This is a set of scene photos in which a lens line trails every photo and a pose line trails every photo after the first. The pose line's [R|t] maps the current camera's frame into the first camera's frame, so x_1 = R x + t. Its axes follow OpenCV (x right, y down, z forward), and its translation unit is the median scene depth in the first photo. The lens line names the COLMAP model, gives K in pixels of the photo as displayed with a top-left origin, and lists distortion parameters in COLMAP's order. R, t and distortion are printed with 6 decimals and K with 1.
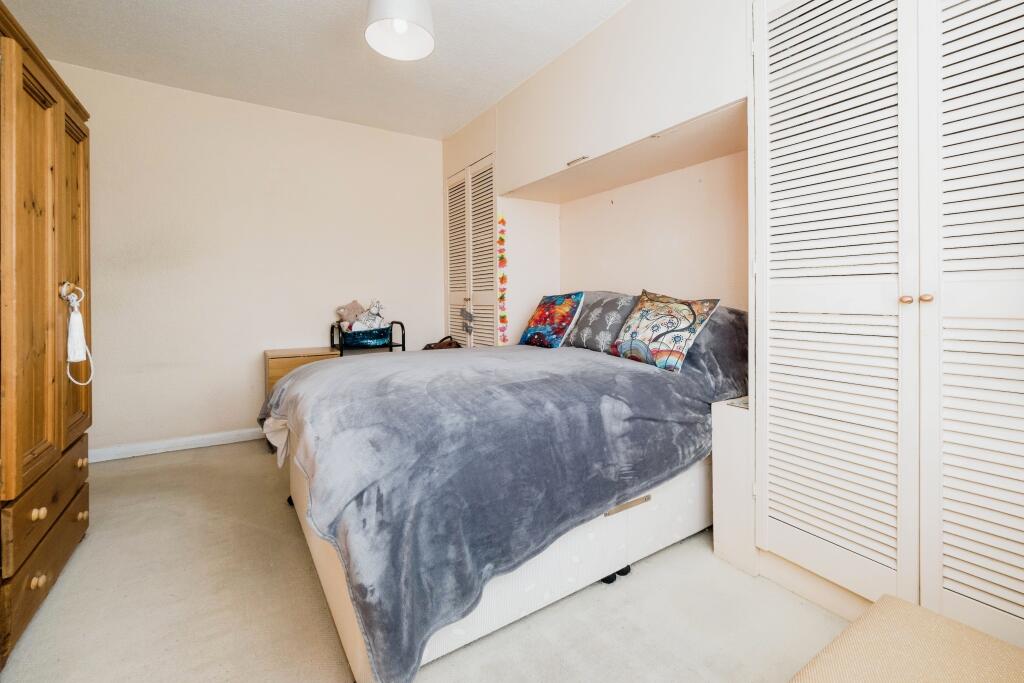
lens RADIAL K [[427.2, 0, 511.7], [0, 427.2, 302.4], [0, 0, 1]] dist [0.000078, 0.000003]
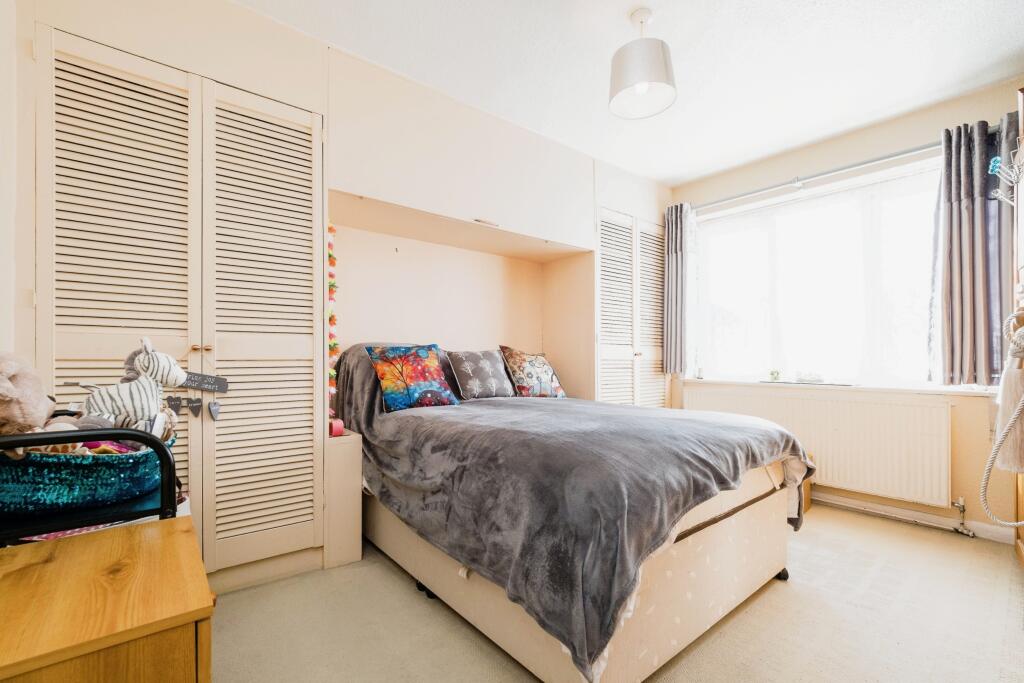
lens RADIAL K [[448.2, 0, 510.4], [0, 448.2, 355.6], [0, 0, 1]] dist [-0.000017, -0.000009]
pose [[-0.113506, 0.006819, 0.993514, -0.737791], [0.002866, 0.999975, -0.006536, 0.006590], [-0.993533, 0.002105, -0.113523, 0.815876]]
